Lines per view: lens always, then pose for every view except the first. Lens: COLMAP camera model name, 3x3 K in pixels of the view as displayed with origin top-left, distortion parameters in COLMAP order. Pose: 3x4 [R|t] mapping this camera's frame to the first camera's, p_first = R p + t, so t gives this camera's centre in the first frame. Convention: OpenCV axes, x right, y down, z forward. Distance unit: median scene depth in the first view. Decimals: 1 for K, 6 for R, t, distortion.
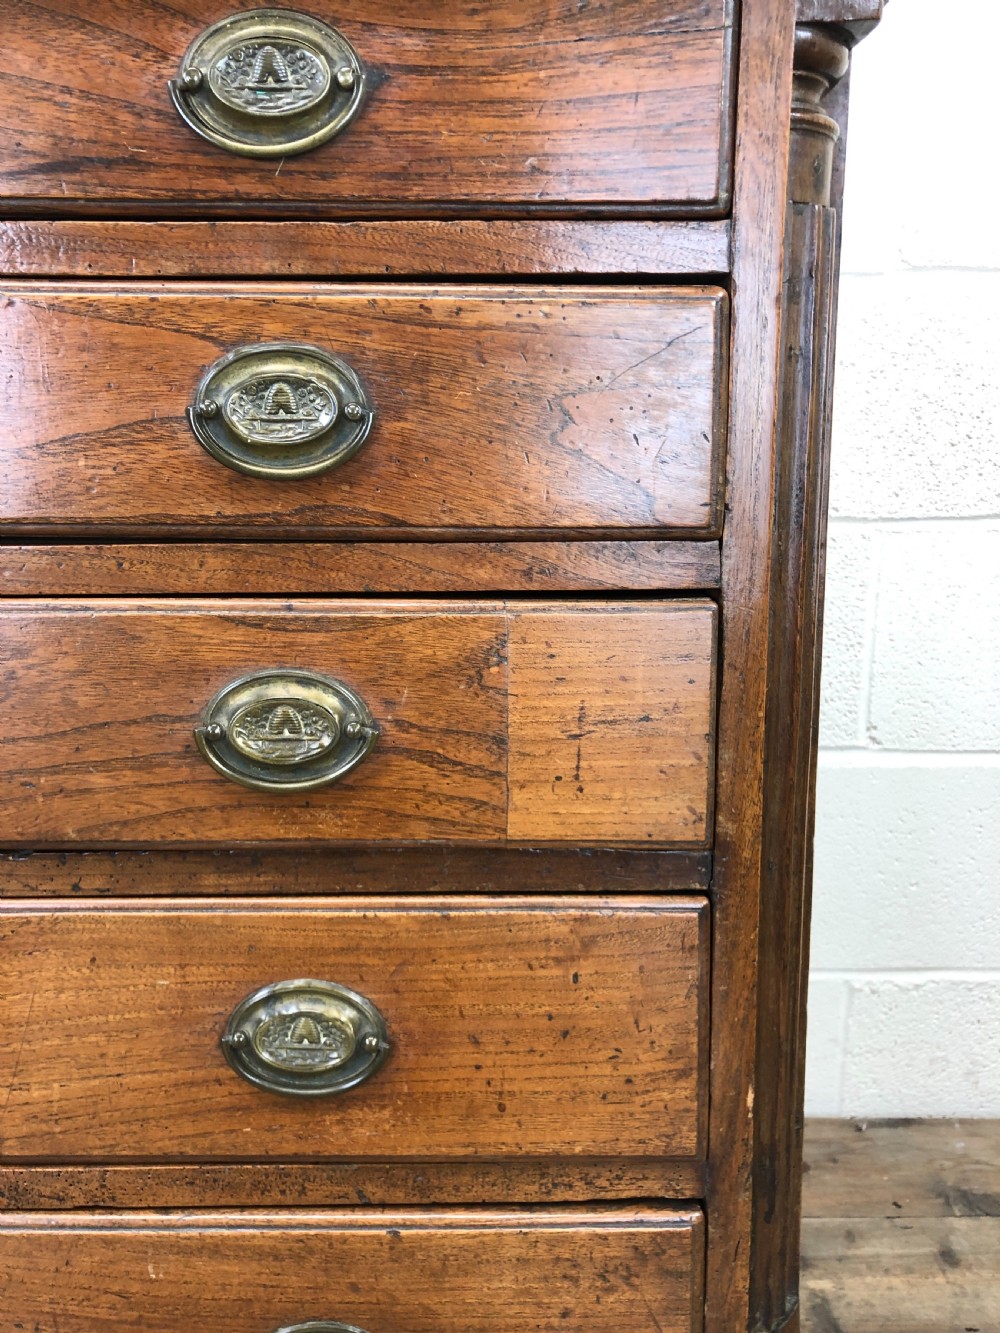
lens RADIAL K [[1100.6, 0, 501.3], [0, 1100.6, 648.7], [0, 0, 1]] dist [0.021949, -0.029577]
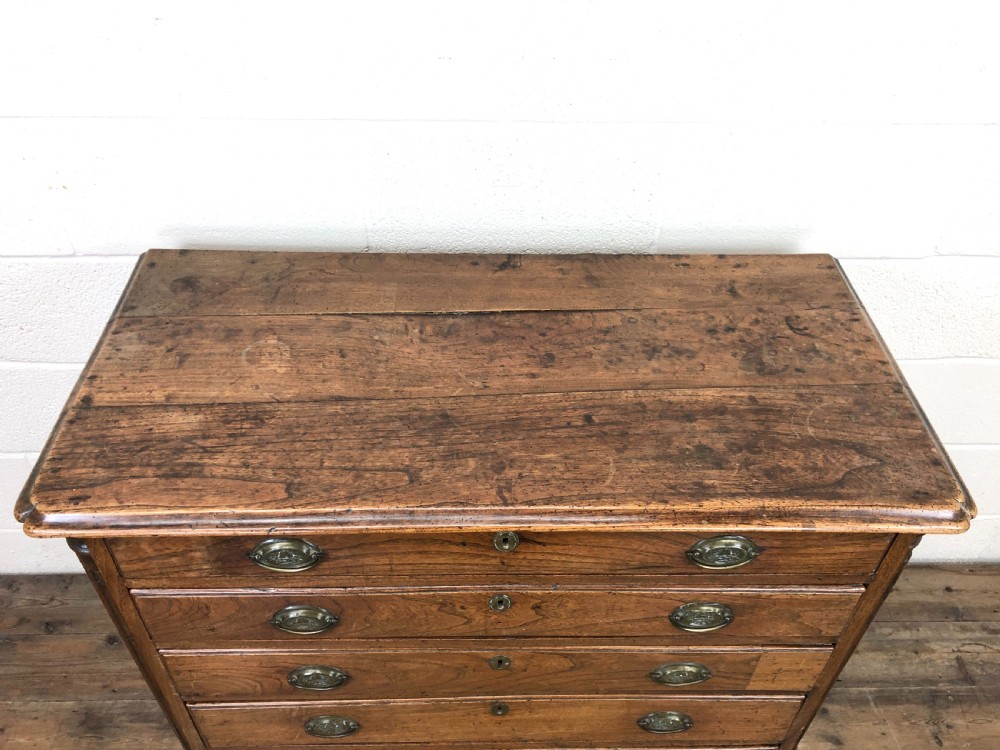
lens RADIAL K [[825.6, 0, 494.4], [0, 825.6, 383.1], [0, 0, 1]] dist [0.021949, -0.029577]
pose [[0.999823, 0.004805, 0.018217, -0.730084], [-0.013915, 0.840188, 0.542117, -1.759303], [-0.012700, -0.542274, 0.840106, -0.440177]]
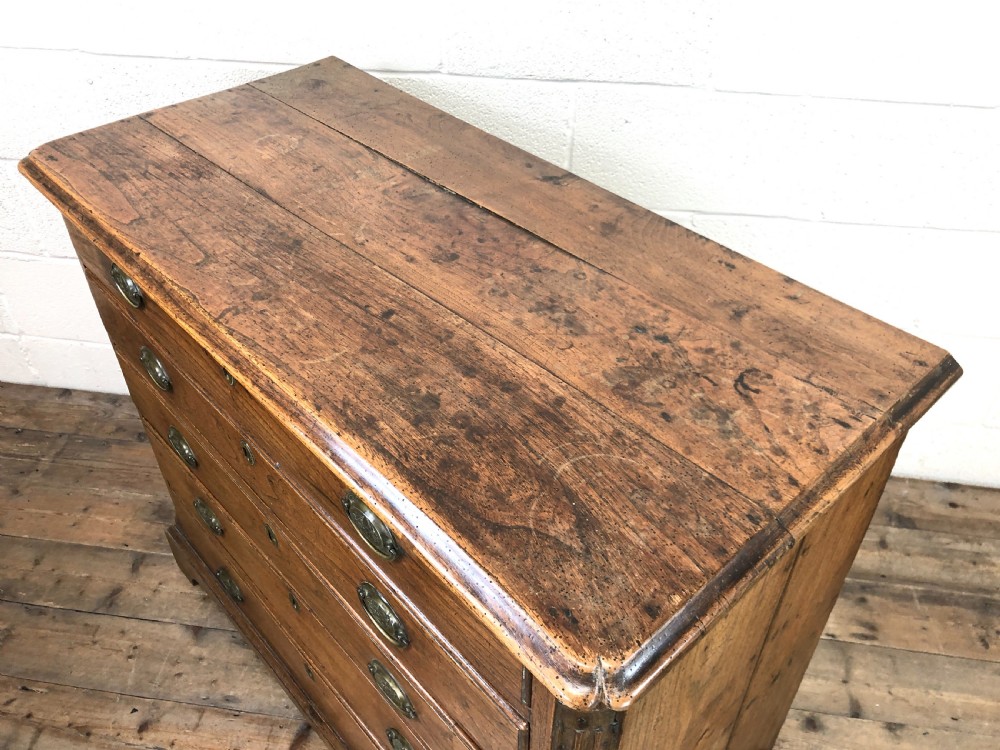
lens RADIAL K [[825.6, 0, 506.5], [0, 825.6, 370.0], [0, 0, 1]] dist [0.021949, -0.029577]
pose [[0.674580, 0.482688, -0.558529, 0.622986], [-0.132596, 0.823530, 0.551558, -1.469498], [0.726196, -0.298011, 0.619539, 0.273412]]
